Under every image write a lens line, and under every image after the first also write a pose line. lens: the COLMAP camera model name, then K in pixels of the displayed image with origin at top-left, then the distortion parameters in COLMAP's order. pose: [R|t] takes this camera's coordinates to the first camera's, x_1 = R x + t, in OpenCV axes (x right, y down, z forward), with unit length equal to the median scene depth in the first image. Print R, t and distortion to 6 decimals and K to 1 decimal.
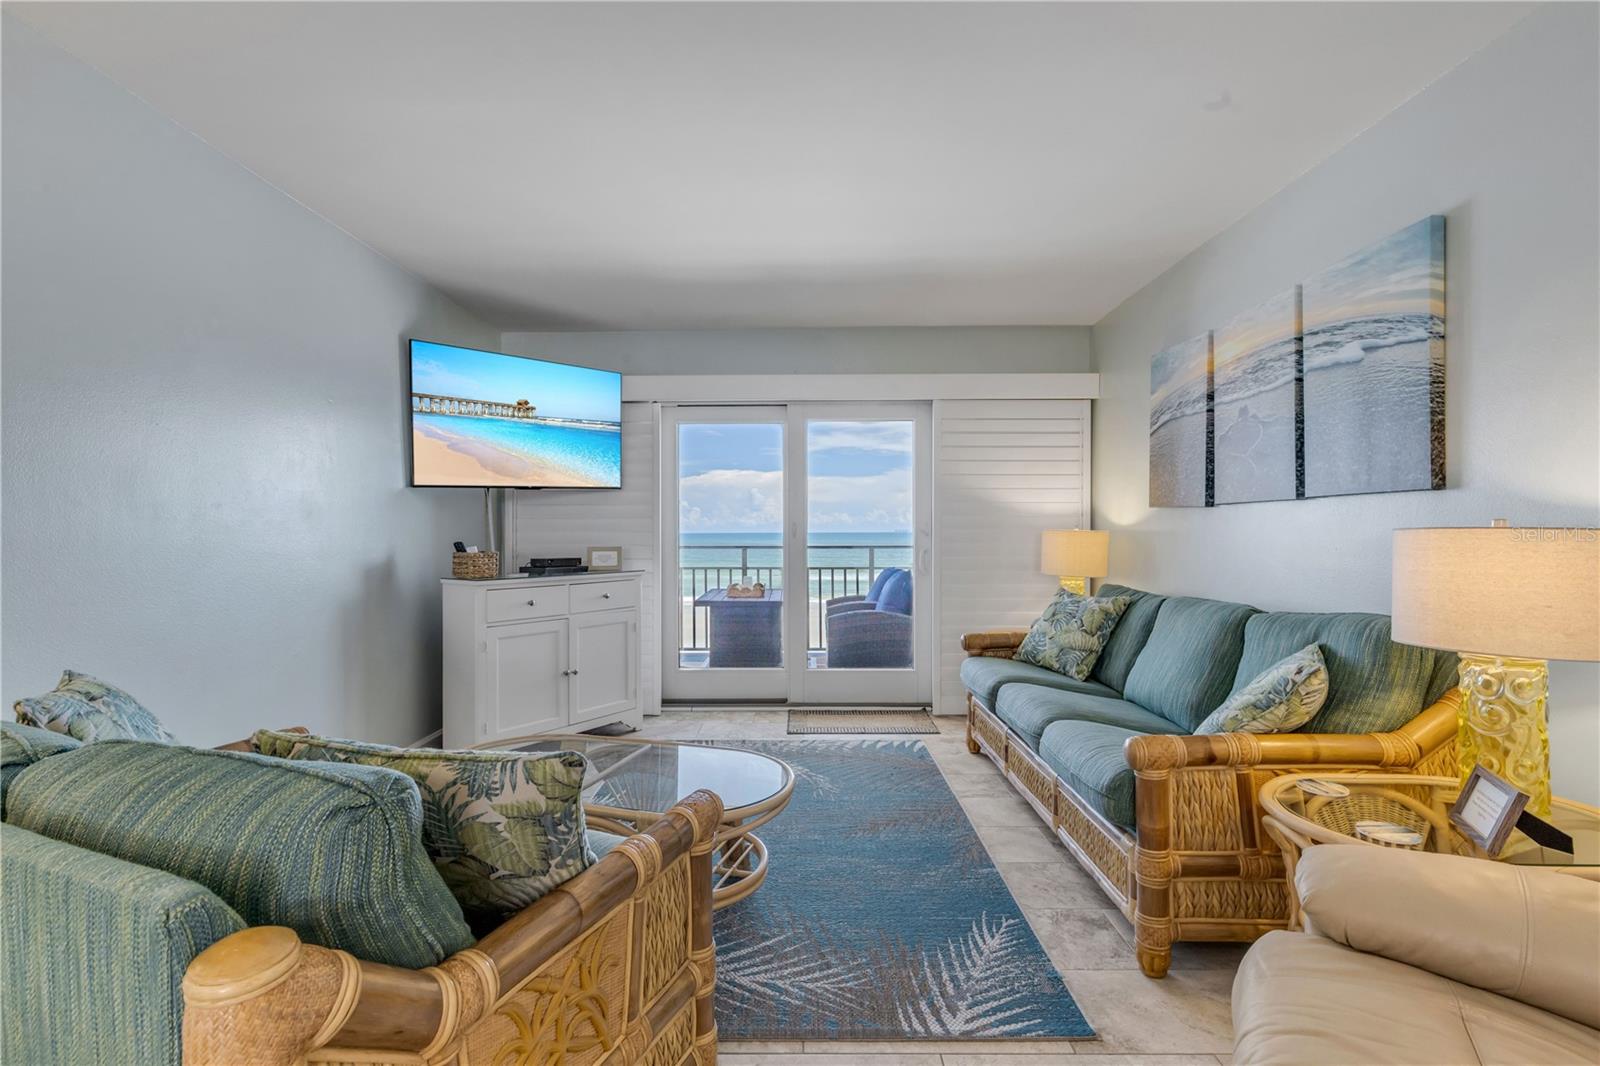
lens RADIAL K [[723.7, 0, 798.8], [0, 723.7, 531.3], [0, 0, 1]] dist [0.006211, -0.000622]
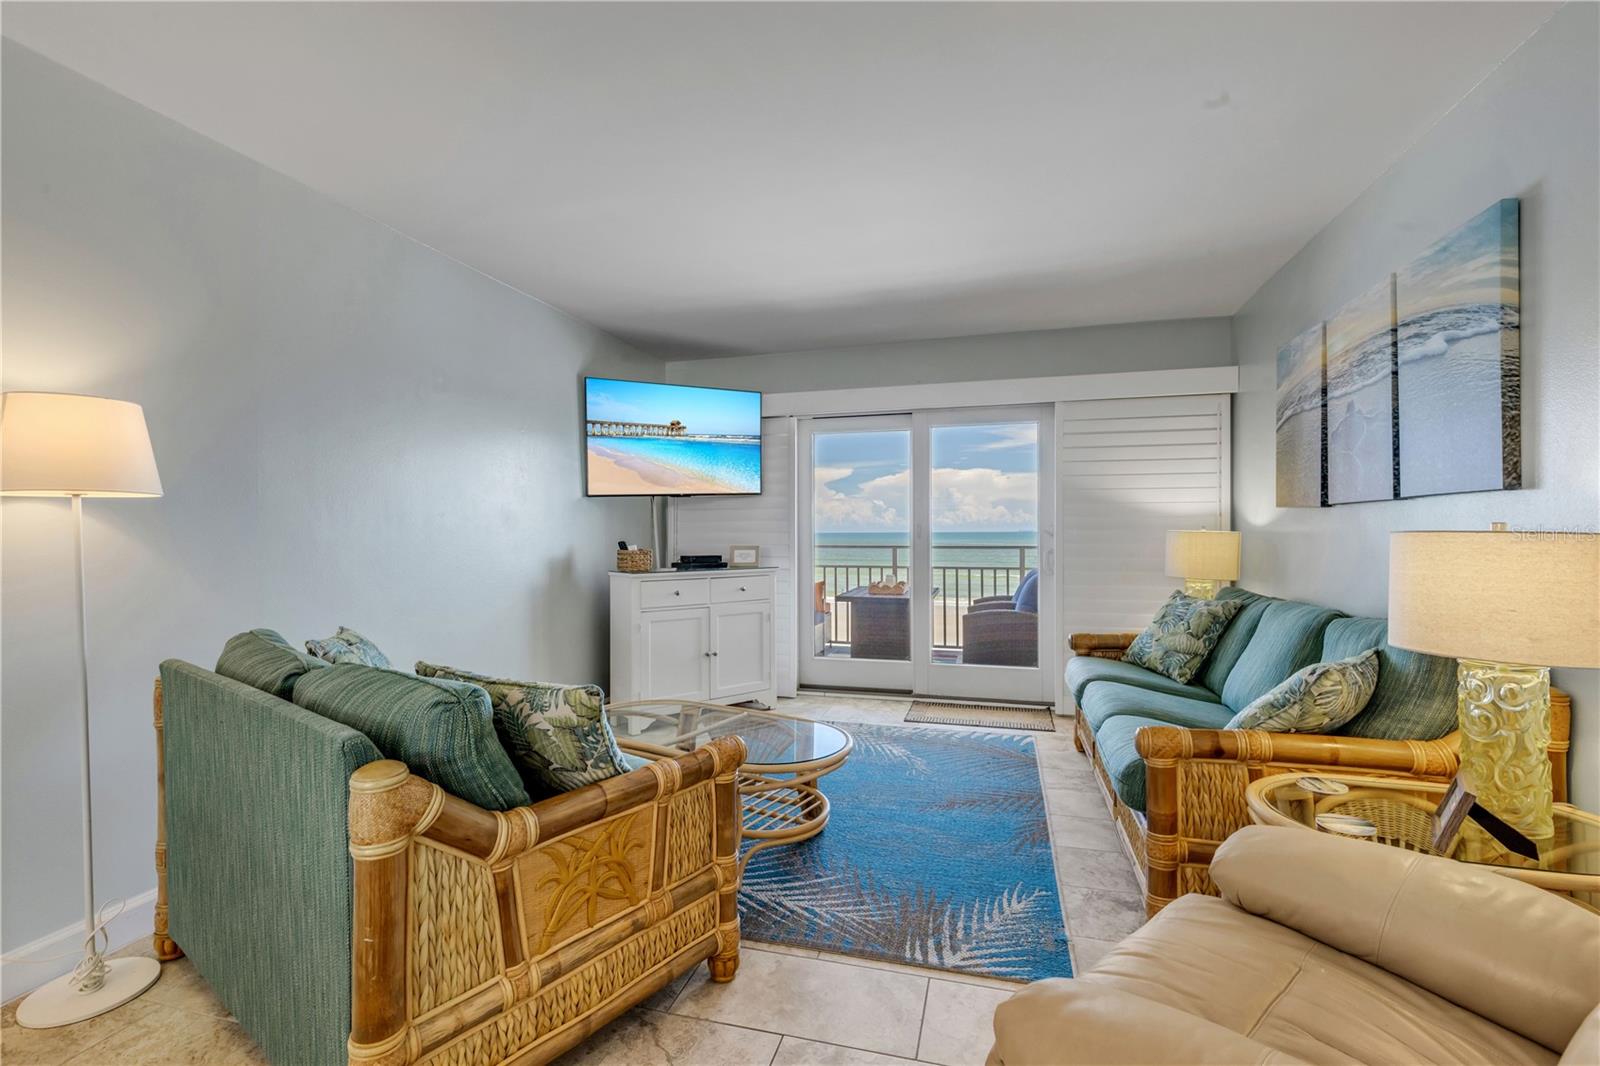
lens RADIAL K [[724.0, 0, 798.1], [0, 724.0, 527.4], [0, 0, 1]] dist [0.006848, -0.000176]
pose [[0.963750, -0.002141, -0.266799, 0.145659], [0.000966, 0.999989, -0.004535, -0.003070], [0.266806, 0.004113, 0.963741, -0.093466]]
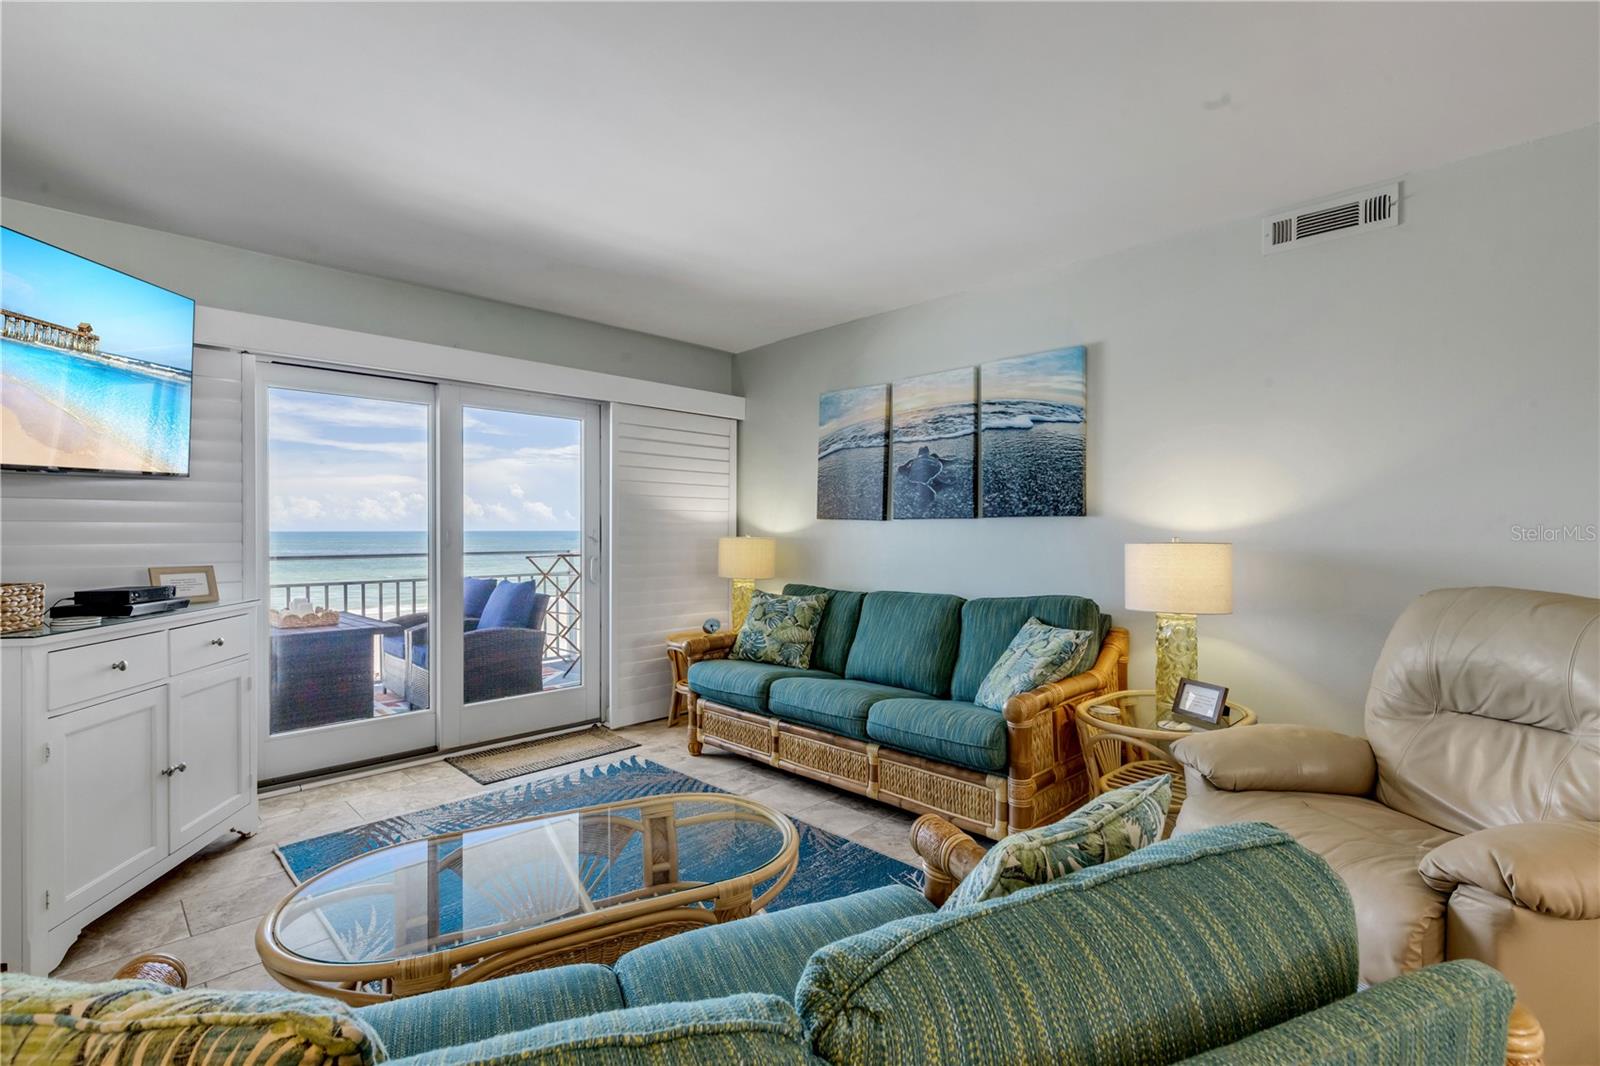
lens RADIAL K [[723.7, 0, 798.8], [0, 723.7, 531.3], [0, 0, 1]] dist [0.006211, -0.000622]
pose [[0.702545, 0.000395, 0.711639, -0.430626], [-0.001017, 0.999999, 0.000449, -0.013942], [-0.711639, -0.001039, 0.702545, 0.192651]]
